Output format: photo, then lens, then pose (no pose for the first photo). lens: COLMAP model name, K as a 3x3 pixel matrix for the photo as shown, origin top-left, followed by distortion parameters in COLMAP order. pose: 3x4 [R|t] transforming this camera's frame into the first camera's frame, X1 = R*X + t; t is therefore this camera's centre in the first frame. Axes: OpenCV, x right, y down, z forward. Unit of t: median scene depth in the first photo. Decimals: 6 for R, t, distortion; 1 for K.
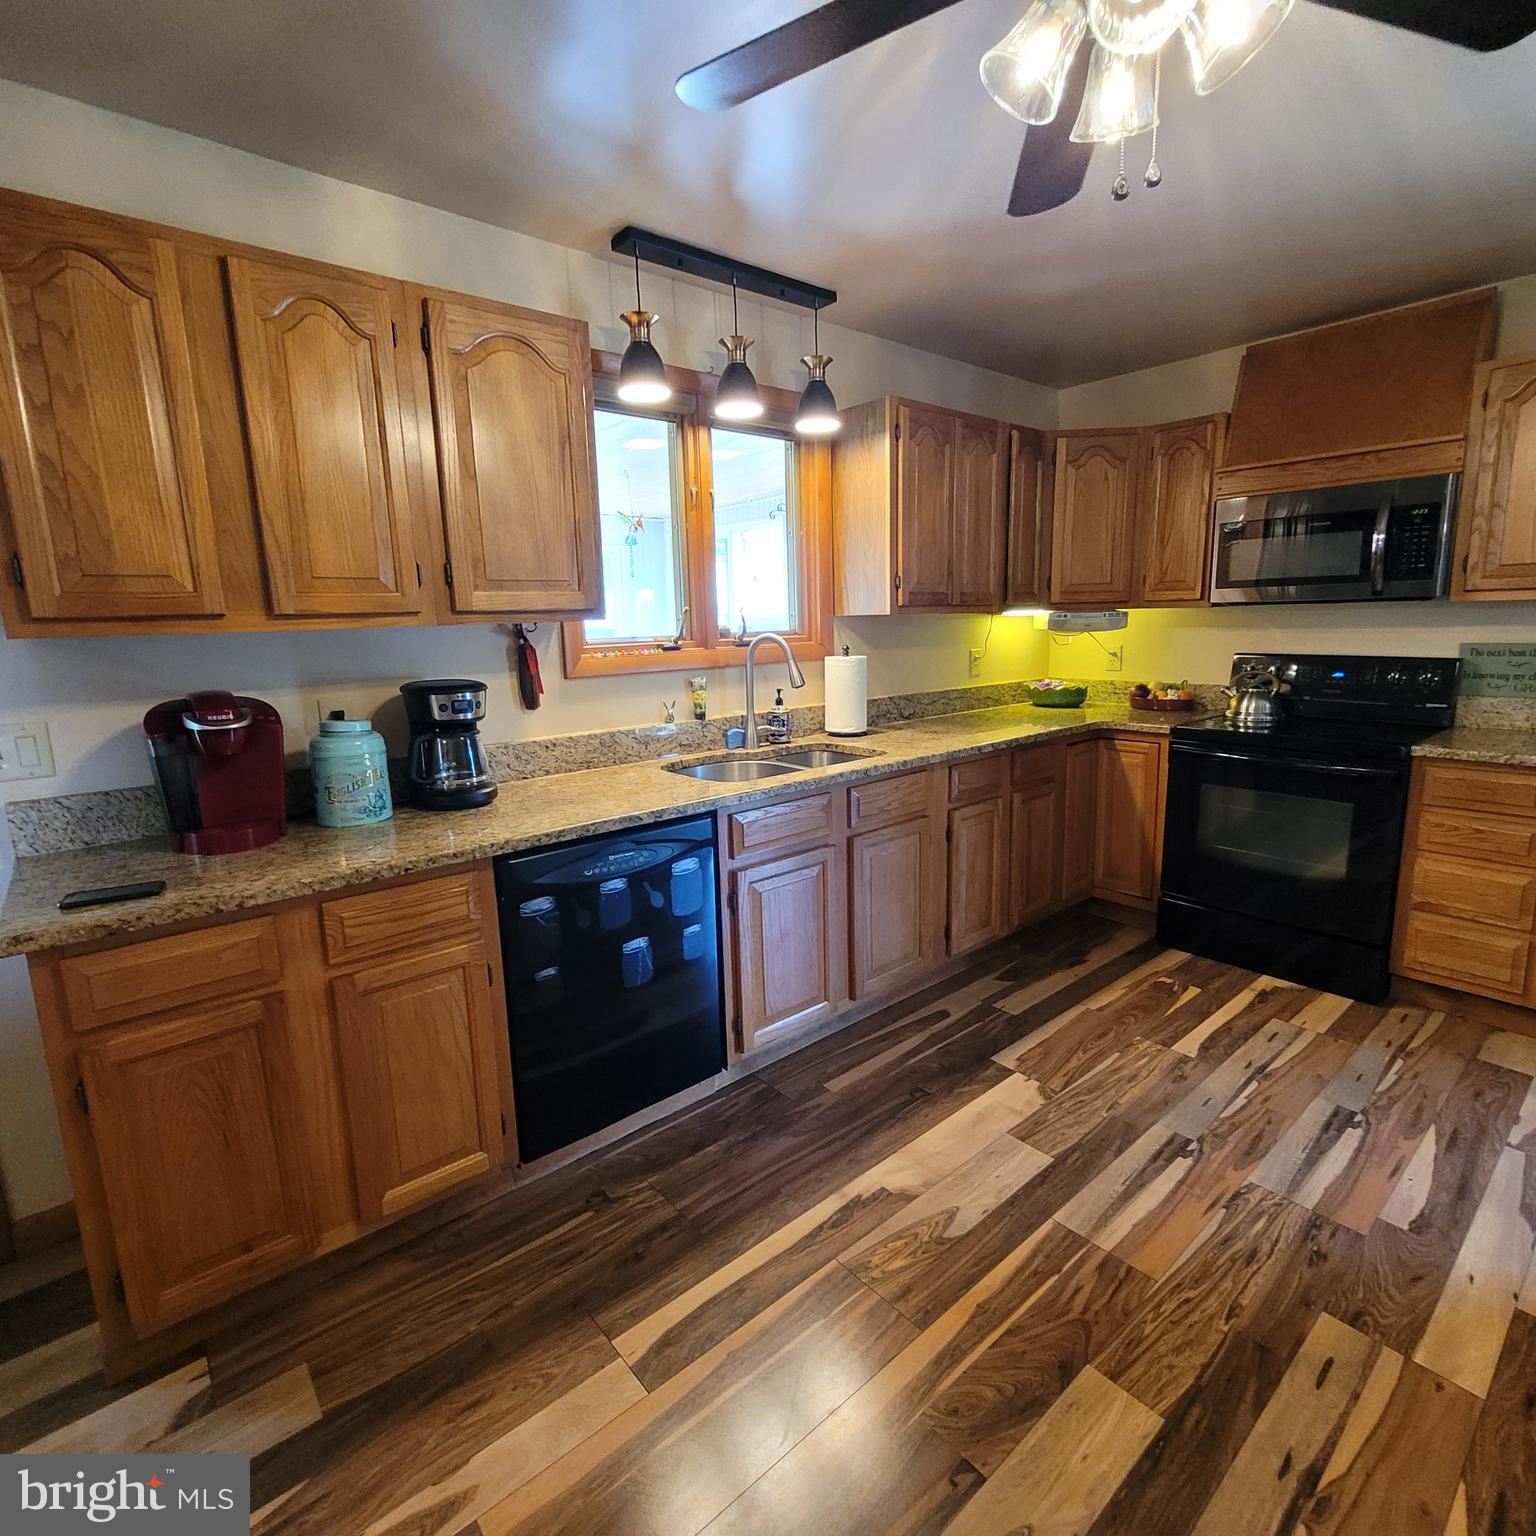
lens RADIAL K [[806.9, 0, 769.1], [0, 806.9, 770.0], [0, 0, 1]] dist [-0.000953, 0.000321]
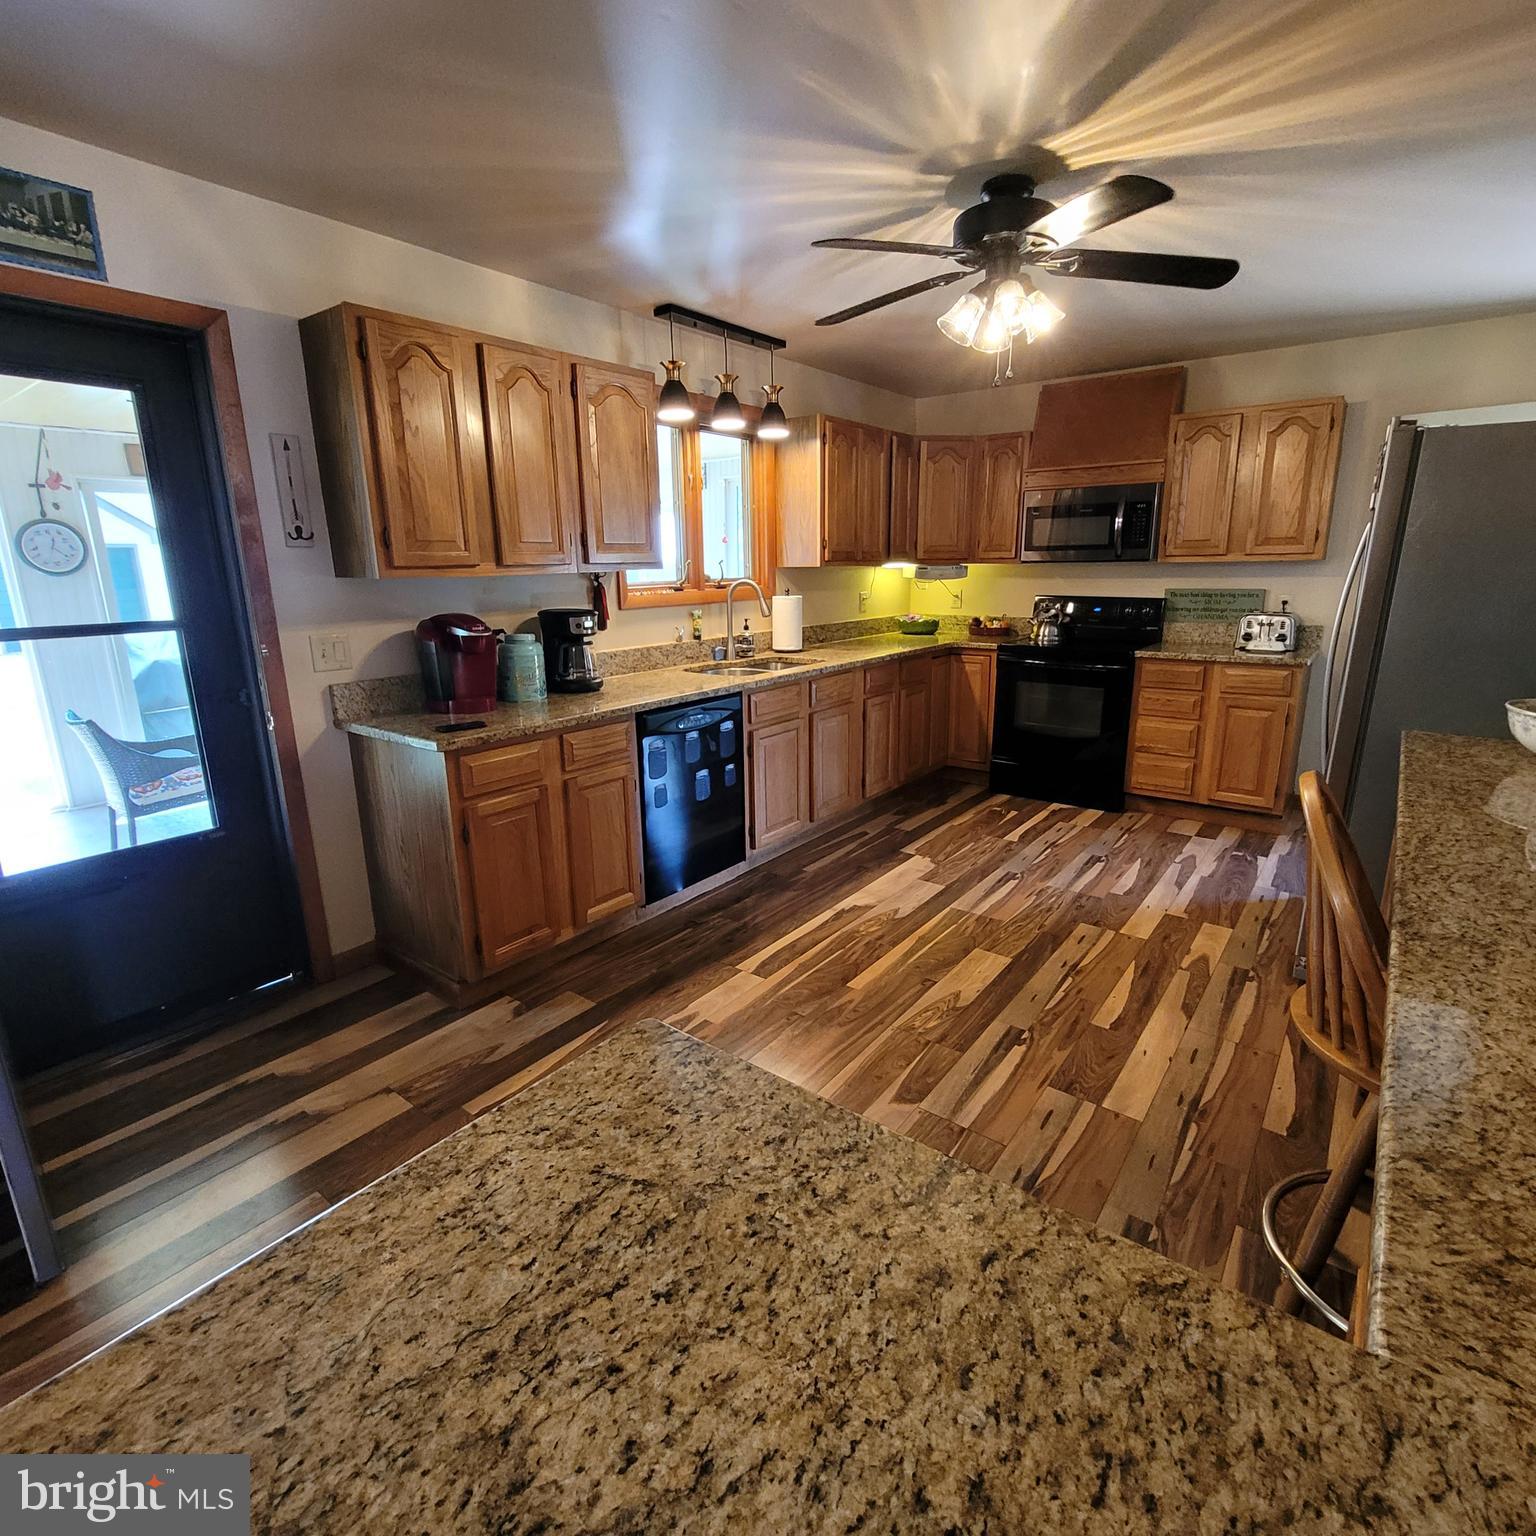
lens RADIAL K [[806.9, 0, 766.4], [0, 806.9, 769.7], [0, 0, 1]] dist [-0.000953, 0.000321]
pose [[0.977927, -0.040746, 0.204936, -0.292510], [0.027716, 0.997431, 0.066056, 0.083066], [-0.207101, -0.058918, 0.976544, -0.476082]]
